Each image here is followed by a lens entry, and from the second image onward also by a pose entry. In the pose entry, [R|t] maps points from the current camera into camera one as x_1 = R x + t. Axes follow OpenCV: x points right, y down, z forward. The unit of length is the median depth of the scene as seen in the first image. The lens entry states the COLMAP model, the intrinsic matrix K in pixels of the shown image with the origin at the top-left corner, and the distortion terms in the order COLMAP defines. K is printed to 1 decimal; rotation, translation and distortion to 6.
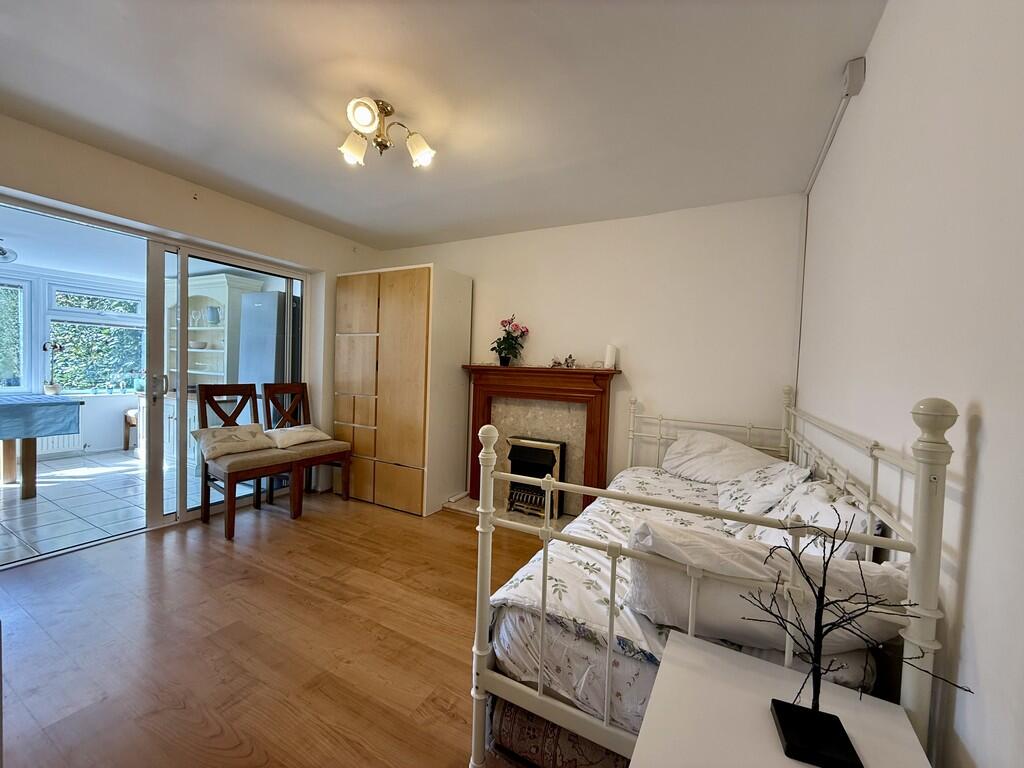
lens RADIAL K [[407.1, 0, 509.3], [0, 407.1, 383.3], [0, 0, 1]] dist [-0.000219, 0.000052]
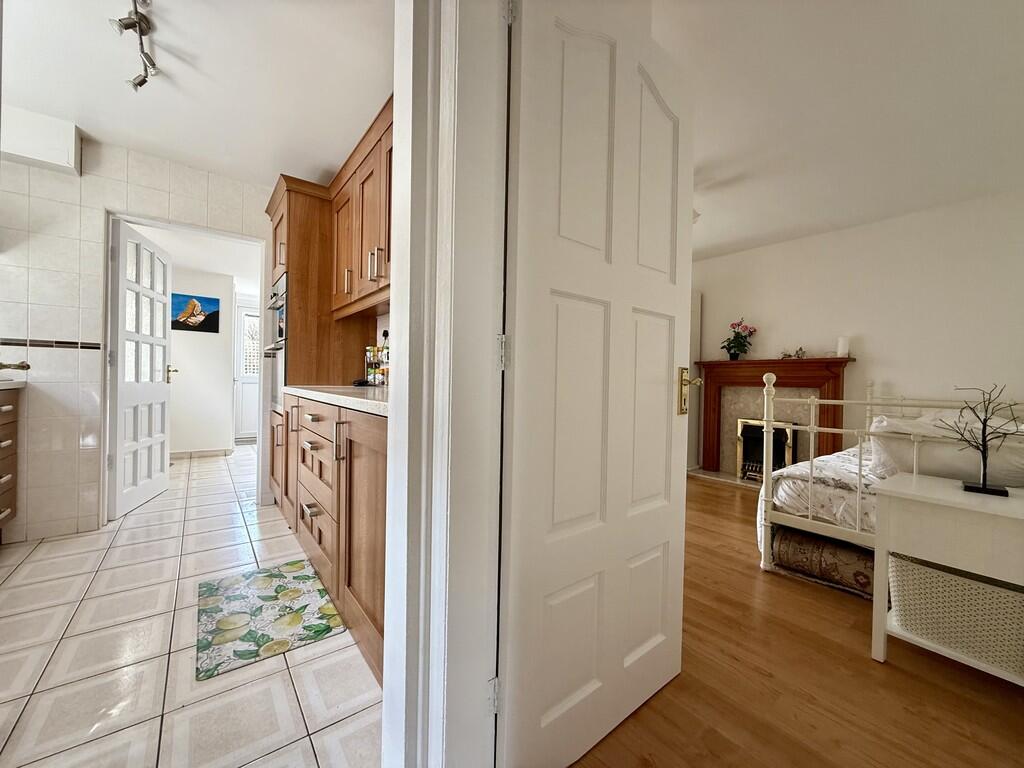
lens RADIAL K [[407.1, 0, 509.3], [0, 407.1, 383.3], [0, 0, 1]] dist [-0.000219, 0.000052]
pose [[0.910577, -0.015612, -0.413046, -0.138930], [-0.001583, 0.999147, -0.041256, 0.087173], [0.413337, 0.038221, 0.909775, -0.436775]]
